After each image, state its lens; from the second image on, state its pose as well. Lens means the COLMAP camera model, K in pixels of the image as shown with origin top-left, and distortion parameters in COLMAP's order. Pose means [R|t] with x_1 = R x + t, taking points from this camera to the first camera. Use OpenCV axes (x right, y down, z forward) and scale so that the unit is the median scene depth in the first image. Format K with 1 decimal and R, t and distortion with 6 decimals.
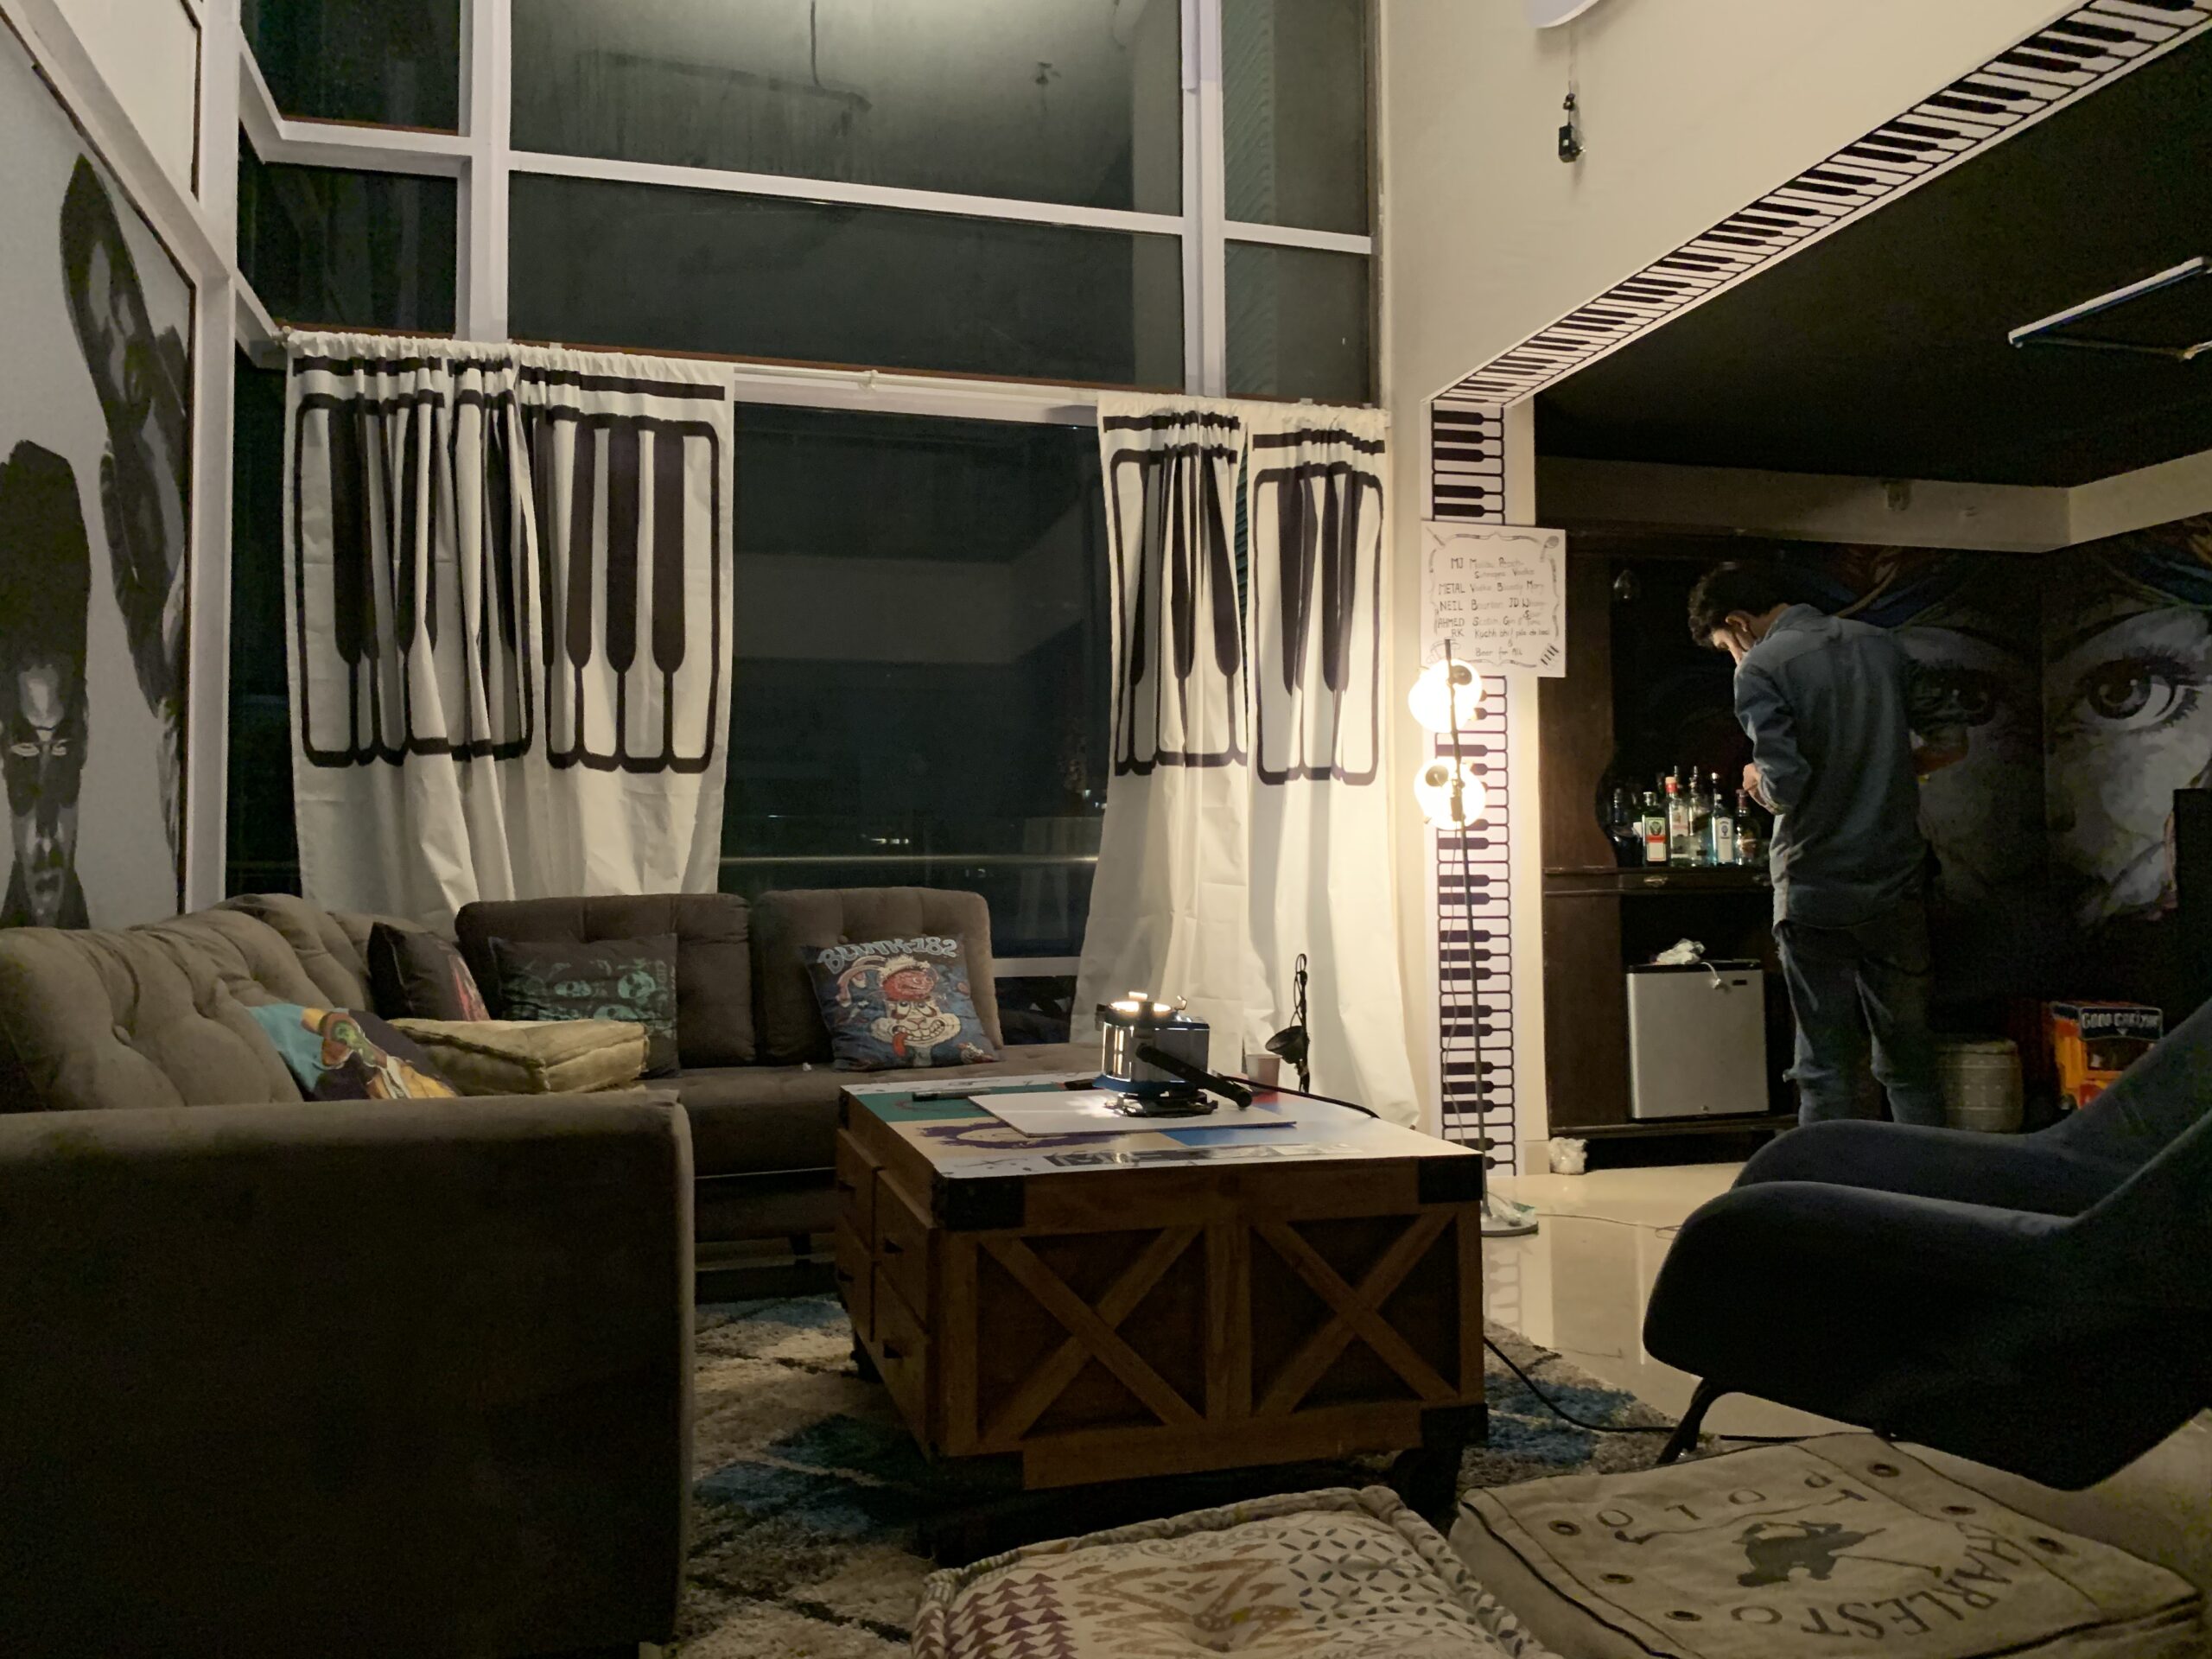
lens RADIAL K [[1676.9, 0, 1106.0], [0, 1676.9, 829.5], [0, 0, 1]] dist [0.070650, -0.198343]
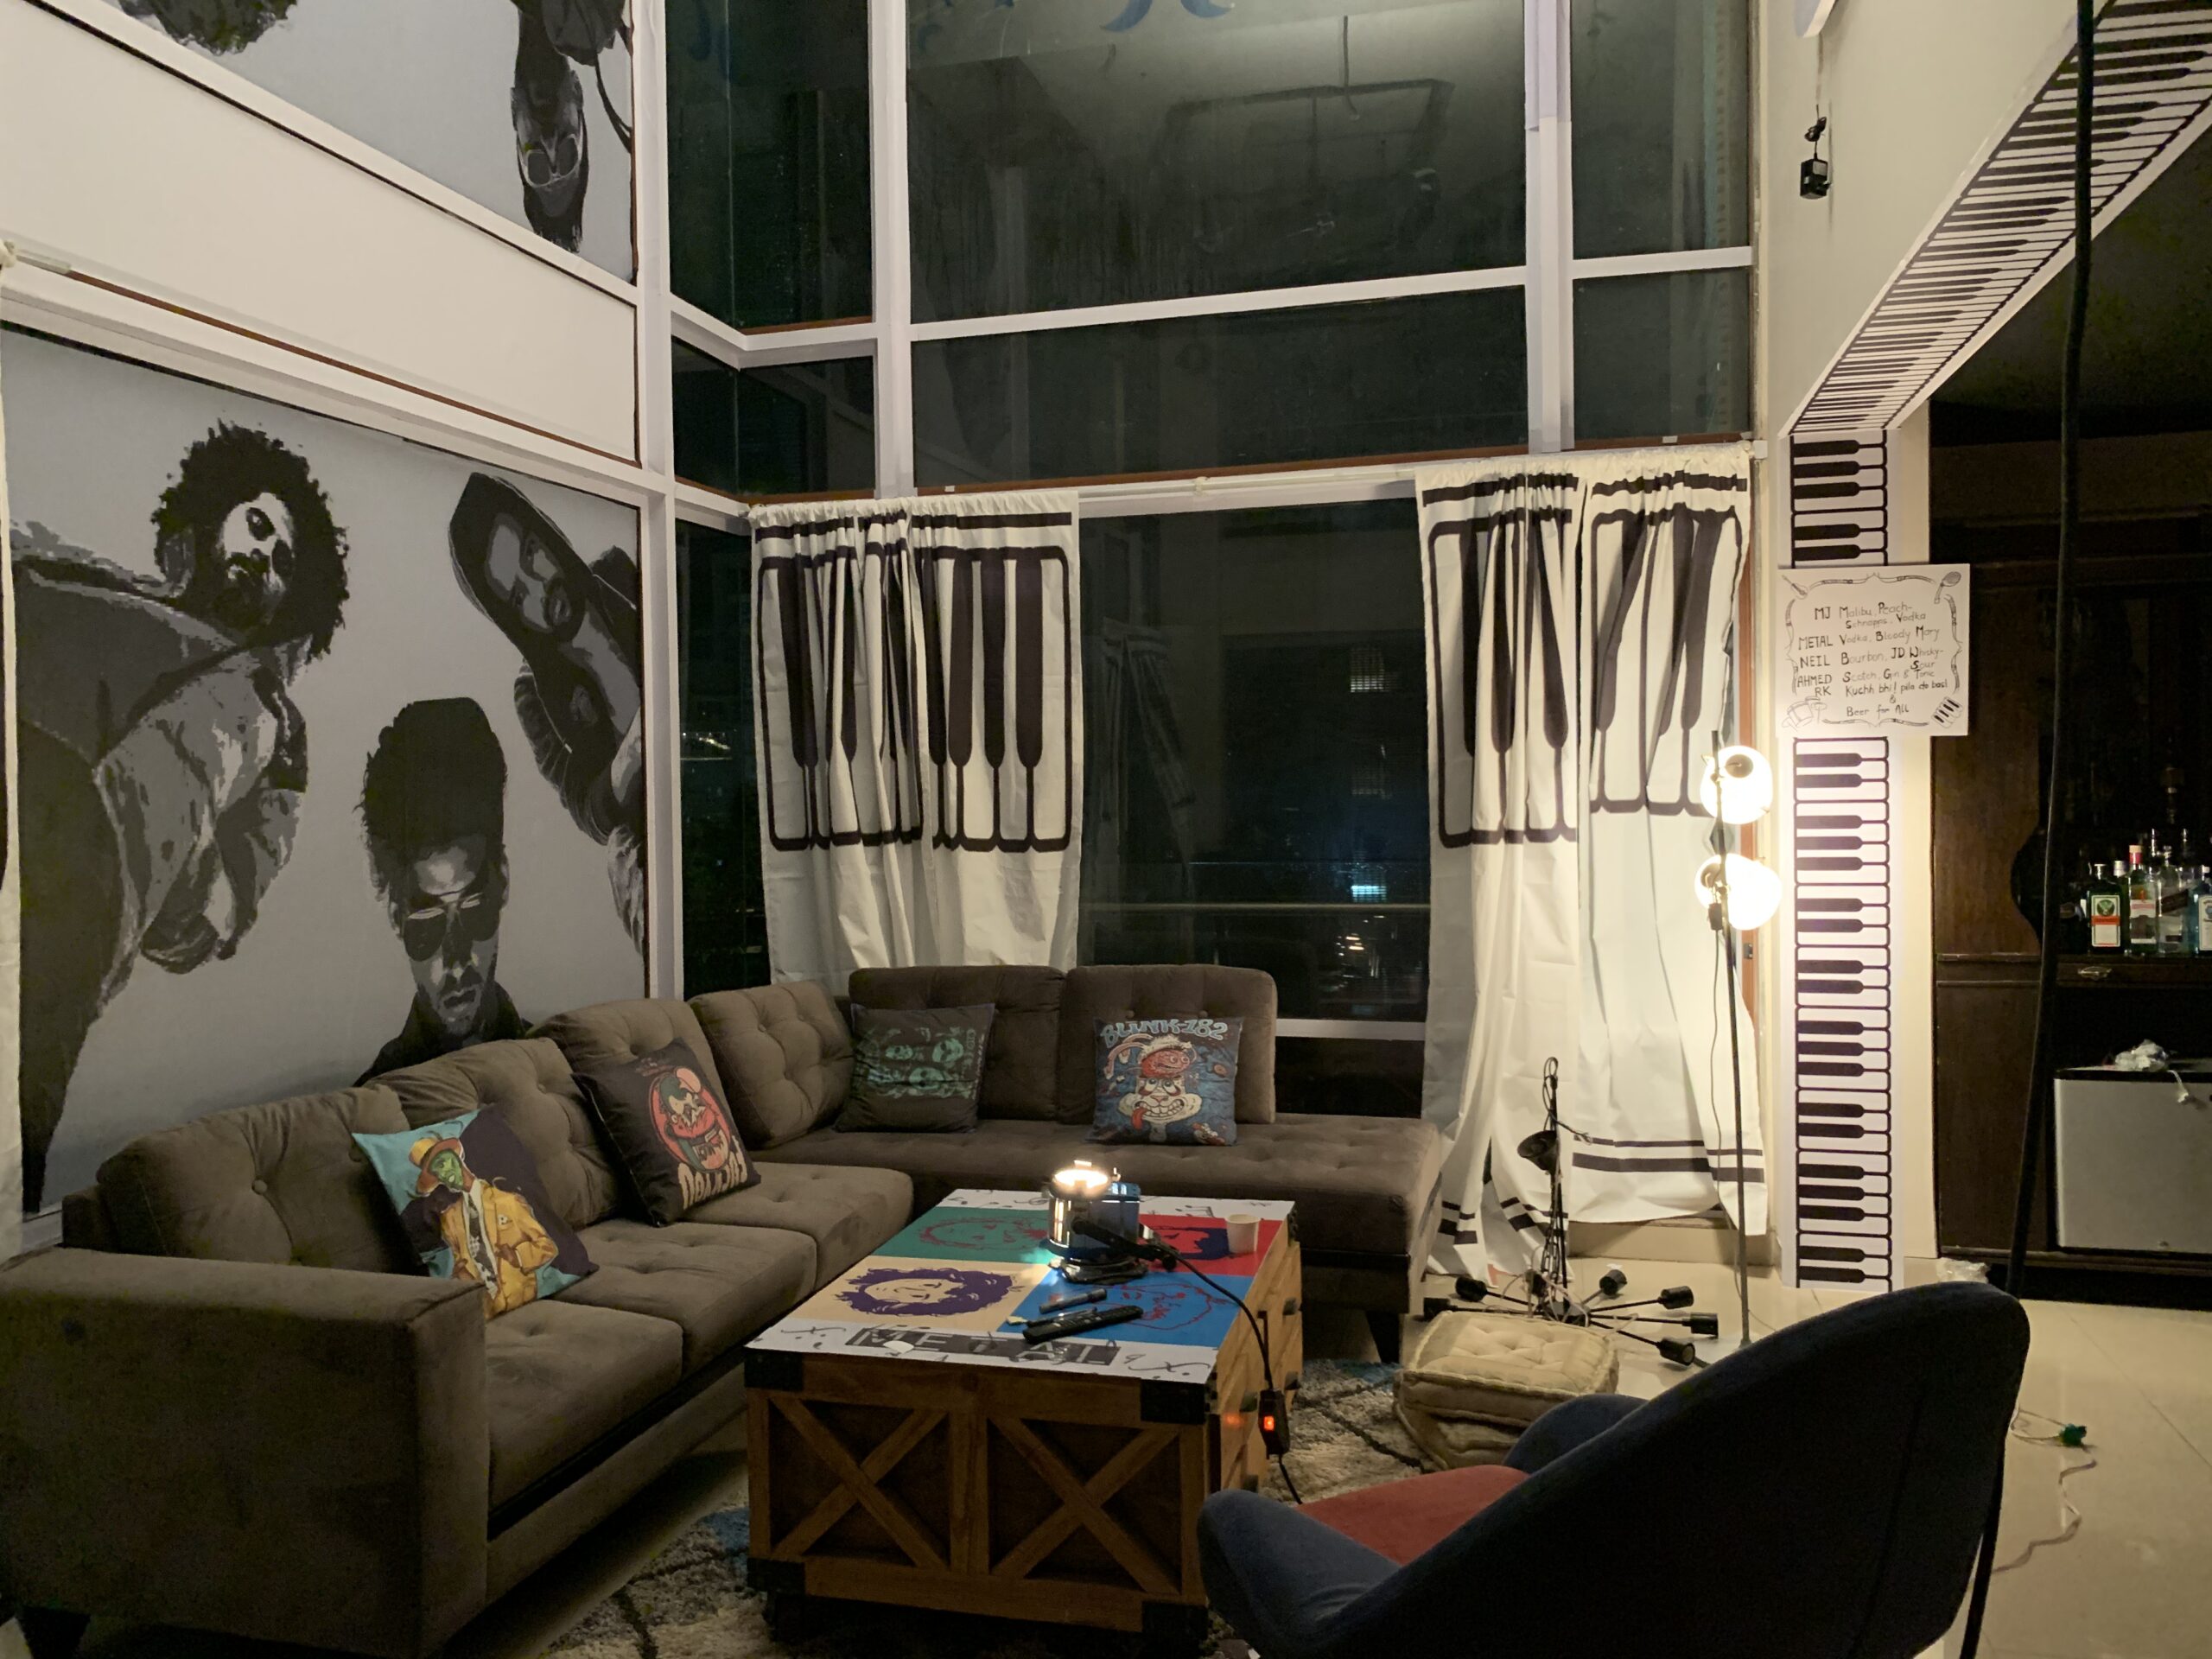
lens RADIAL K [[1670.2, 0, 1106.0], [0, 1670.2, 829.5], [0, 0, 1]] dist [0.073766, -0.108341]
pose [[0.859464, 0.011775, -0.511060, 0.378929], [0.026523, 0.997361, 0.067586, -0.126888], [0.510507, -0.071643, 0.856884, 0.030816]]
